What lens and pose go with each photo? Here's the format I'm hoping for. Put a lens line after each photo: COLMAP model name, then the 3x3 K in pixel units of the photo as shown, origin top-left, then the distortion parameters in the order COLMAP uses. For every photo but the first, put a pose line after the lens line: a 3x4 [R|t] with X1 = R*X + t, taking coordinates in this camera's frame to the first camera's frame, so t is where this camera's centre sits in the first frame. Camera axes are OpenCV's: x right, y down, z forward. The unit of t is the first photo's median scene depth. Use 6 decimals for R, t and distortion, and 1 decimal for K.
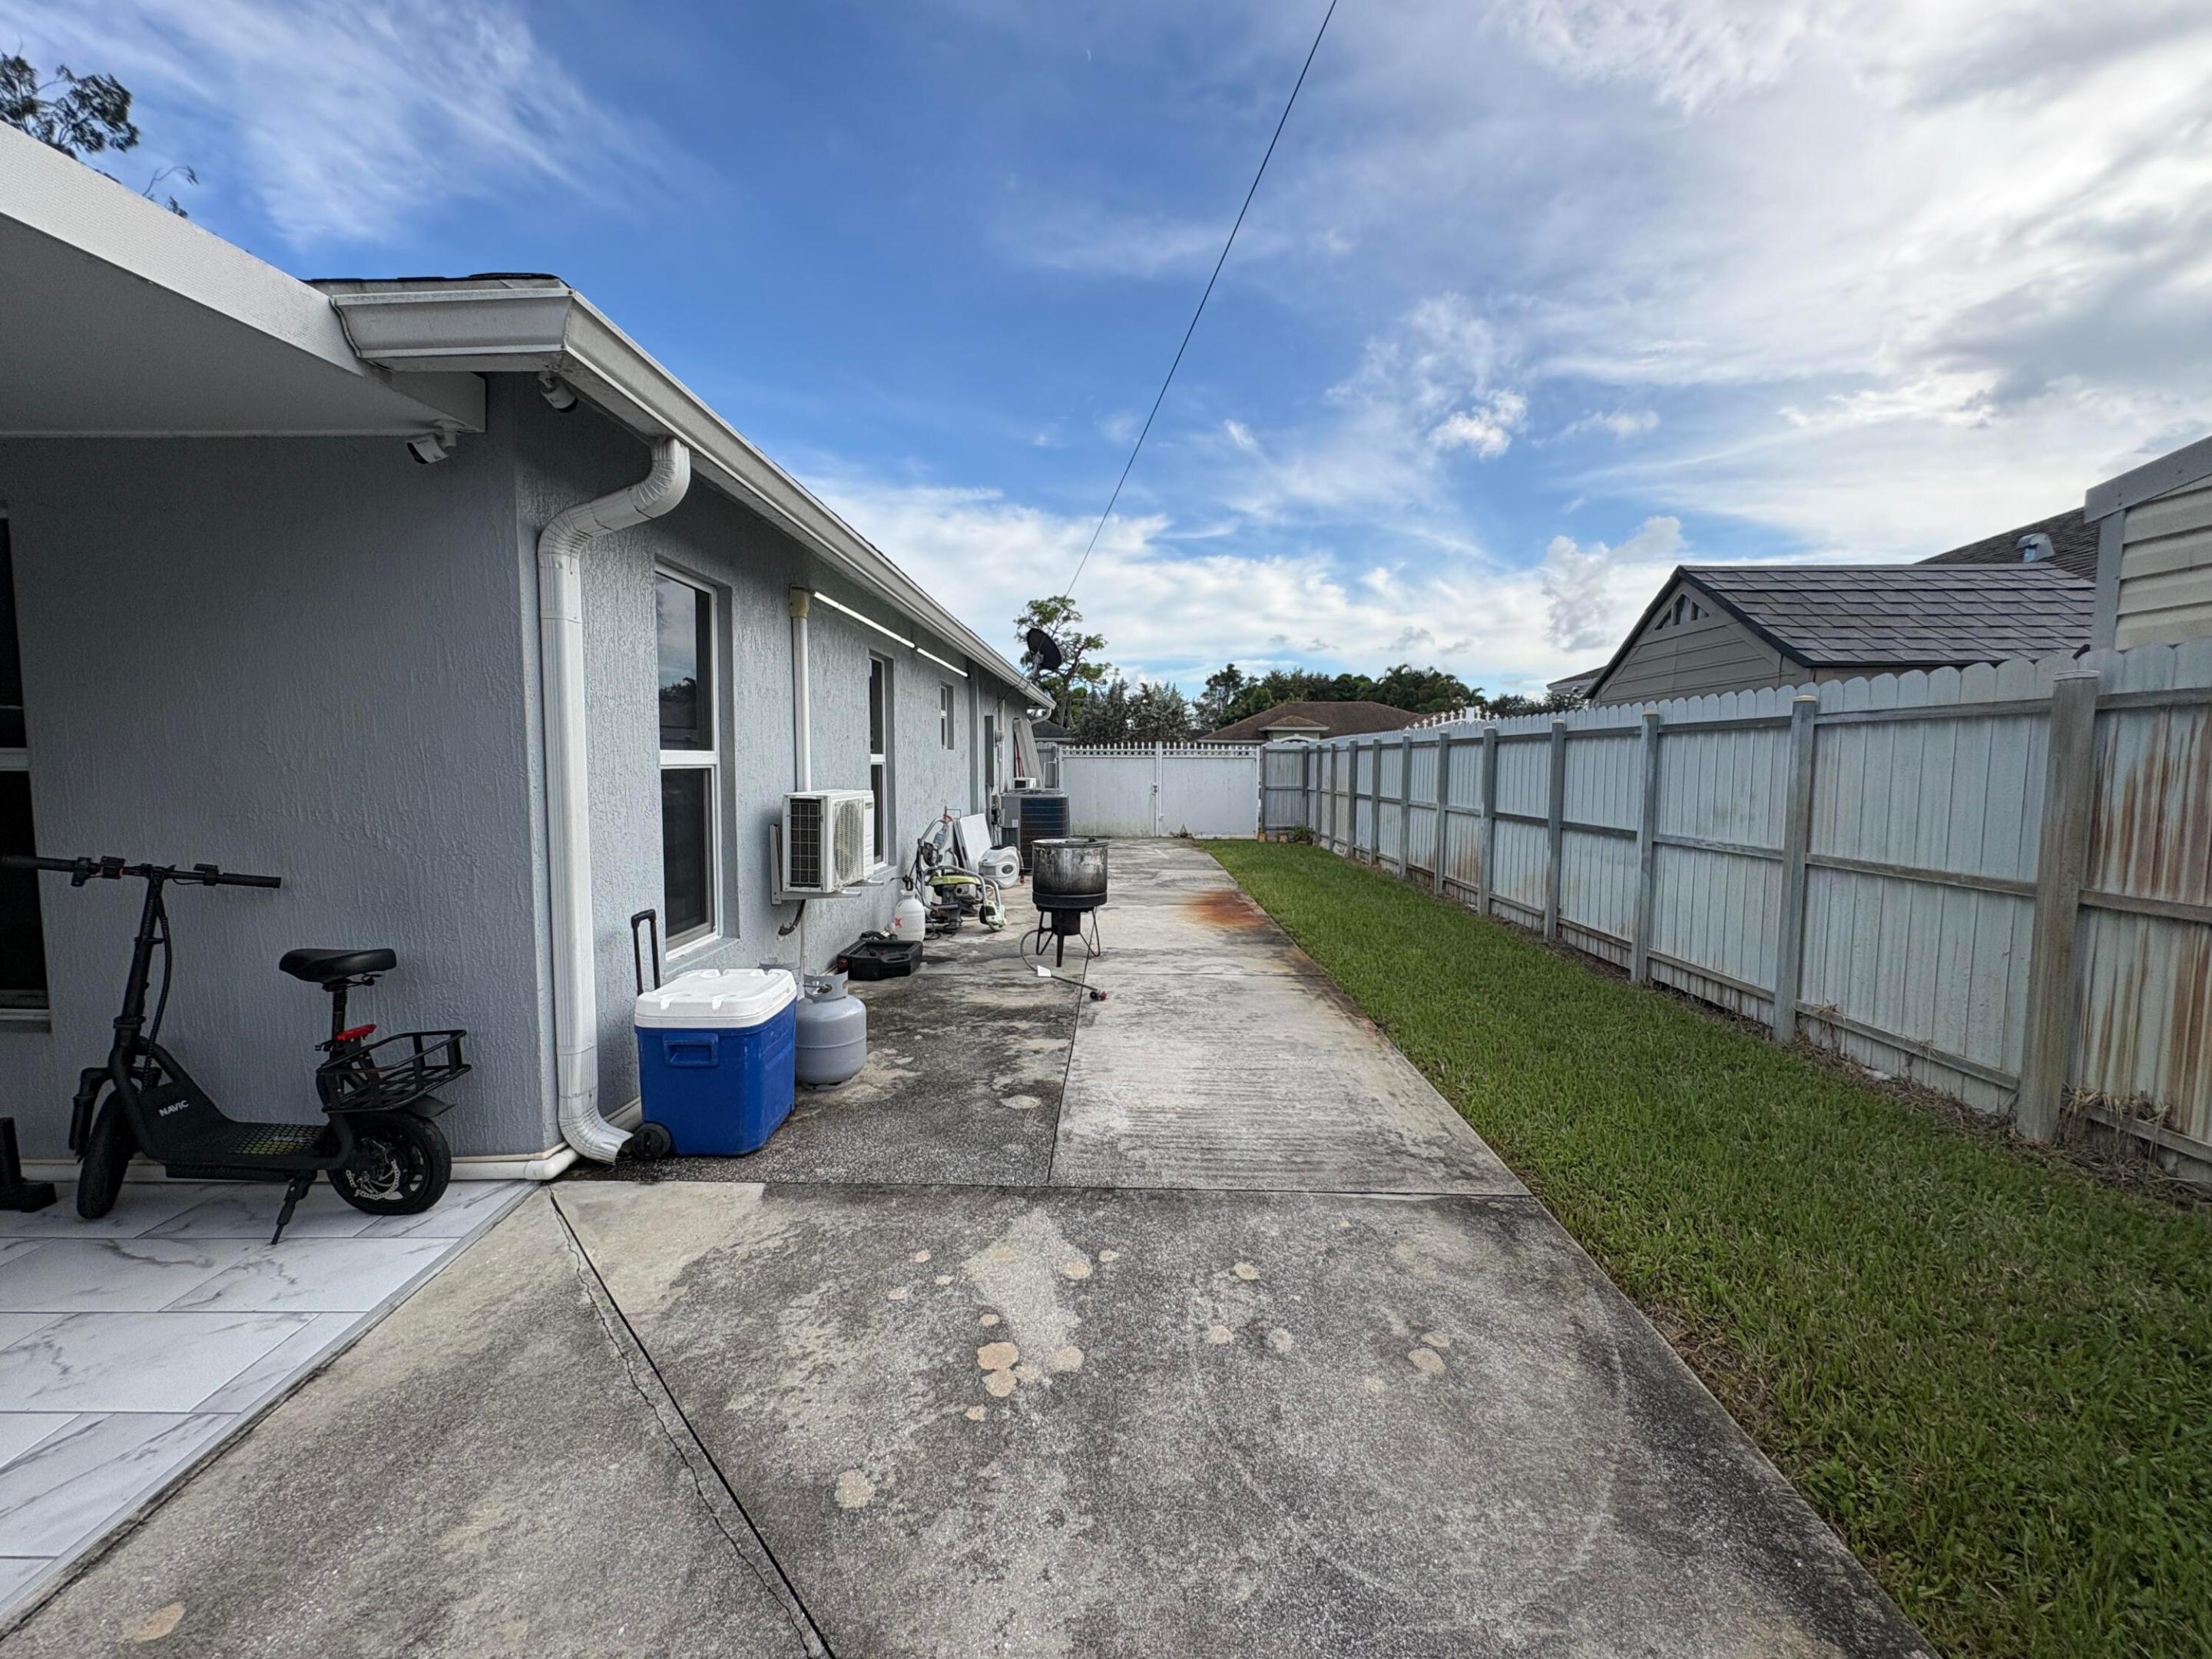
lens RADIAL K [[886.2, 0, 1095.3], [0, 886.2, 833.0], [0, 0, 1]] dist [0.001313, -0.000358]
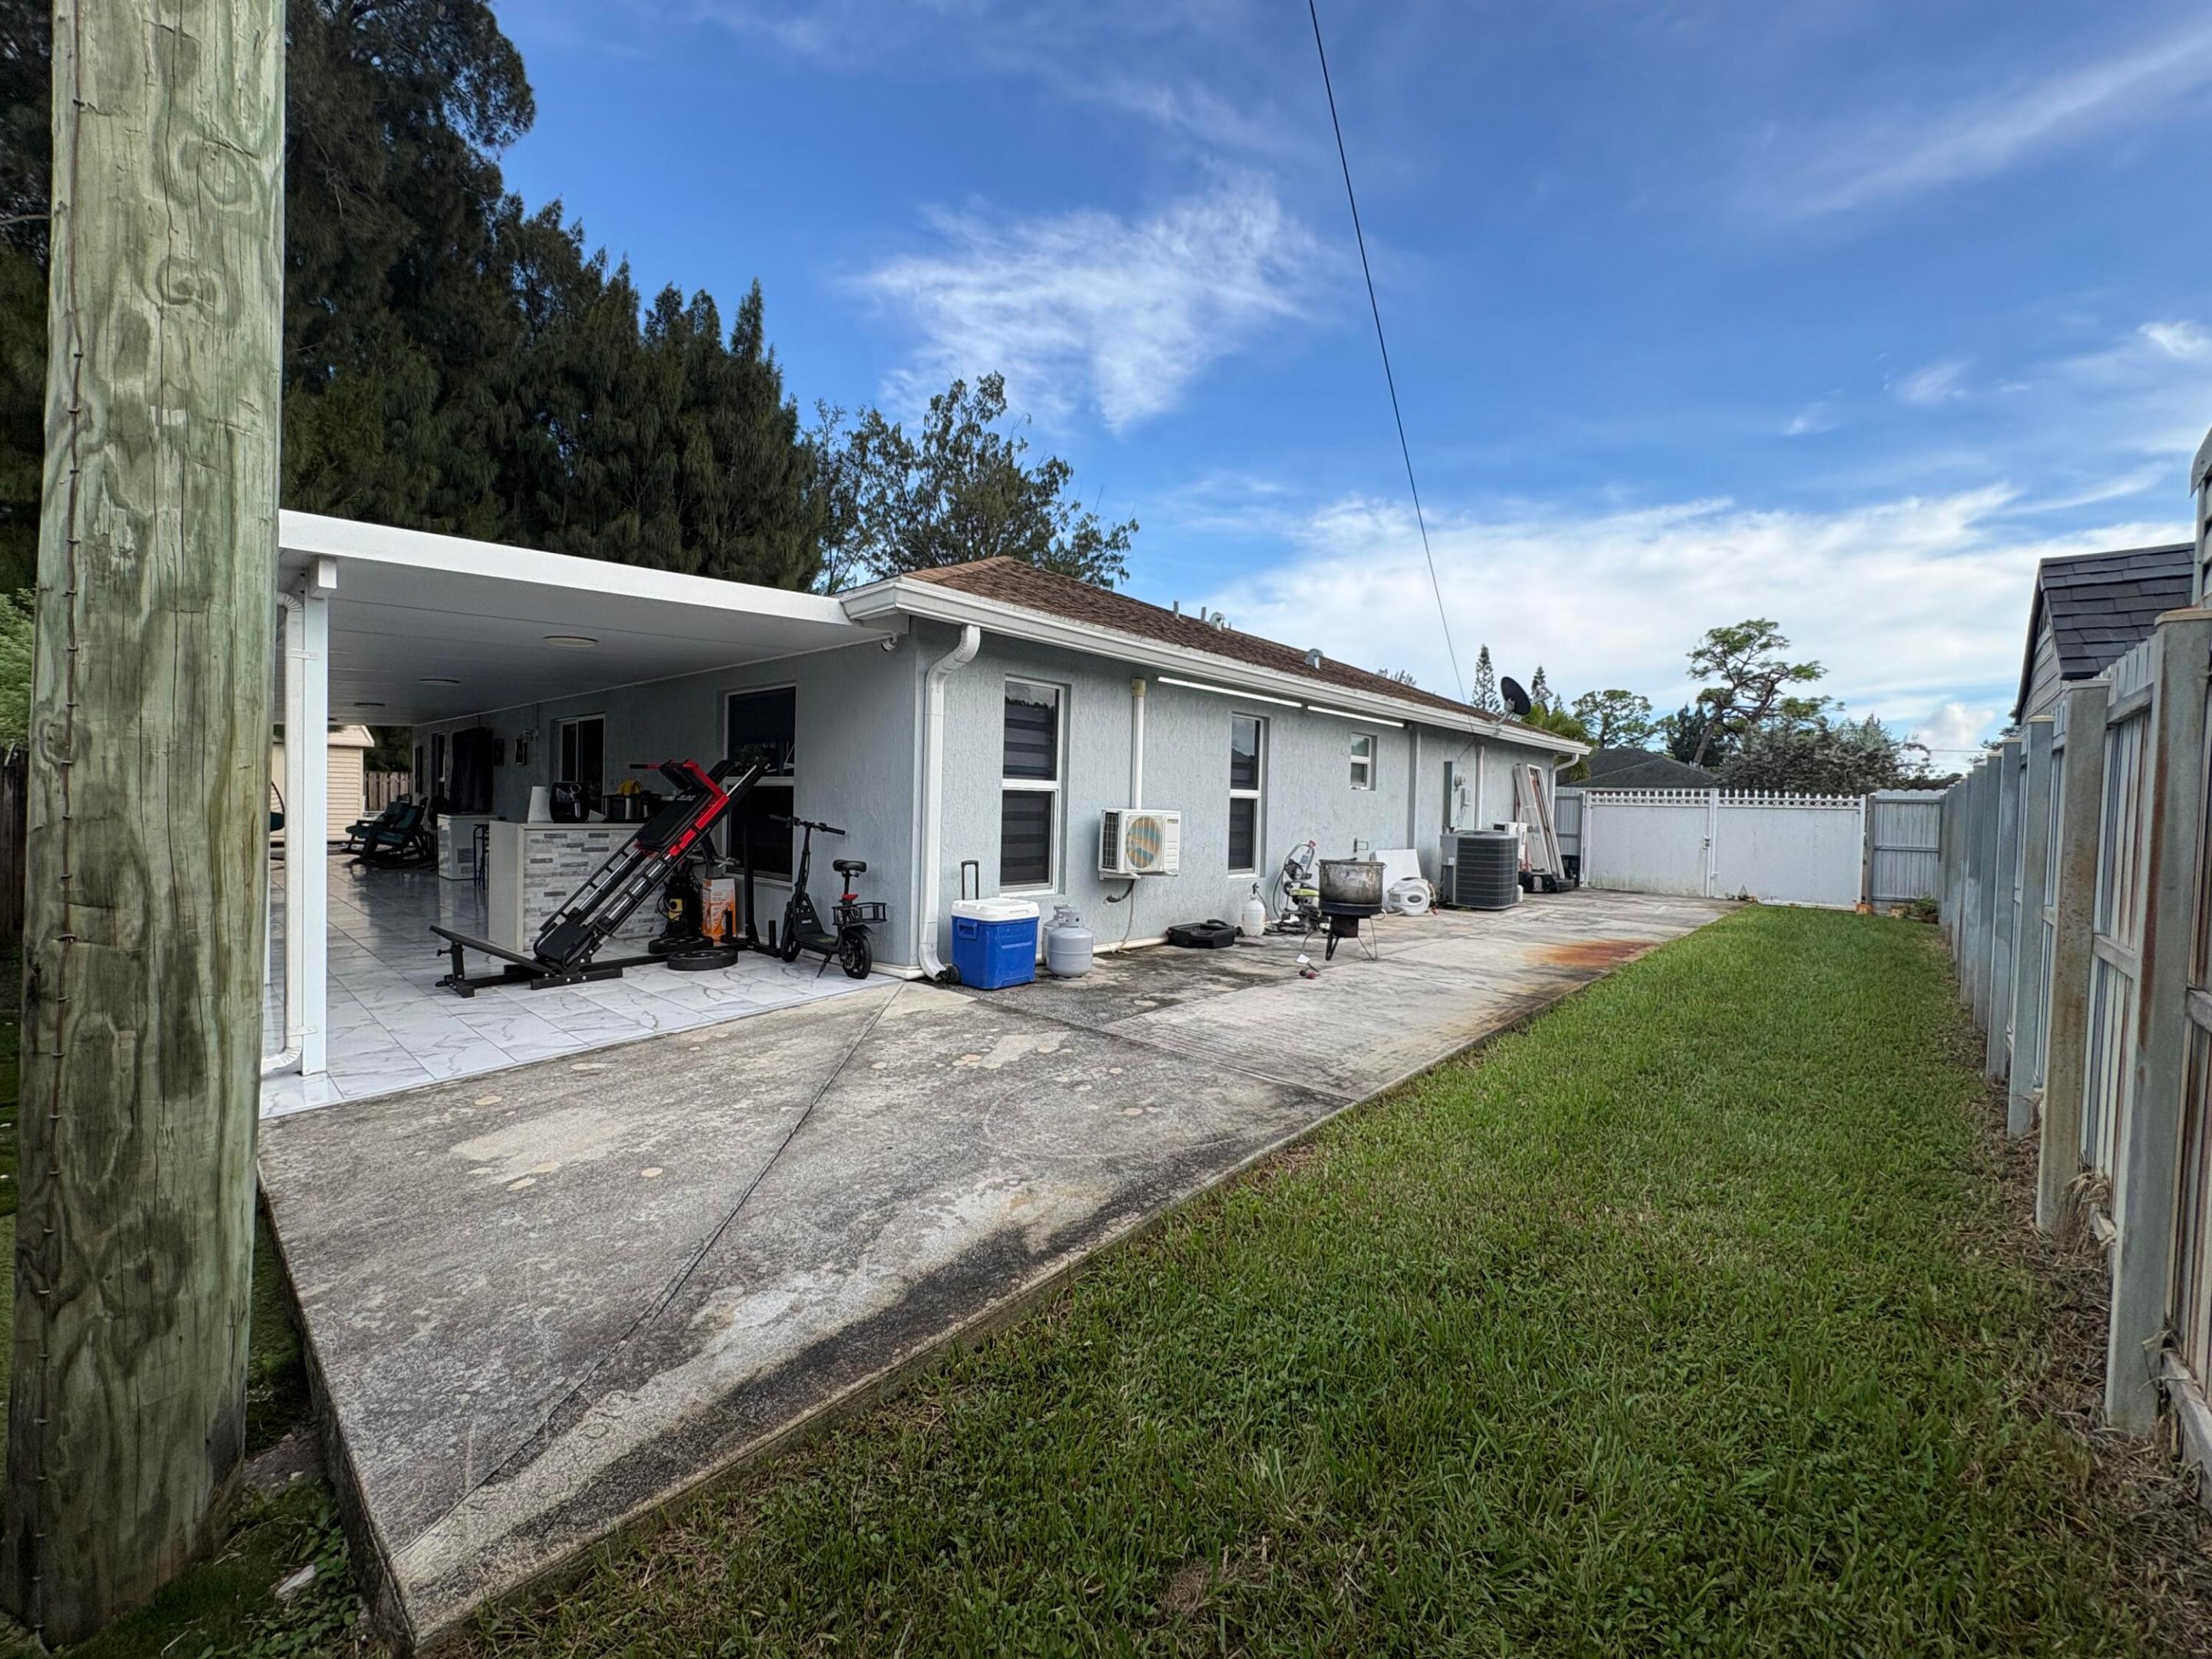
lens RADIAL K [[886.2, 0, 1094.1], [0, 886.2, 829.3], [0, 0, 1]] dist [0.001313, -0.000358]
pose [[0.749379, 0.034568, -0.661239, 1.044760], [-0.076128, 0.996512, -0.034181, 0.071773], [0.657751, 0.075953, 0.749396, -0.298150]]
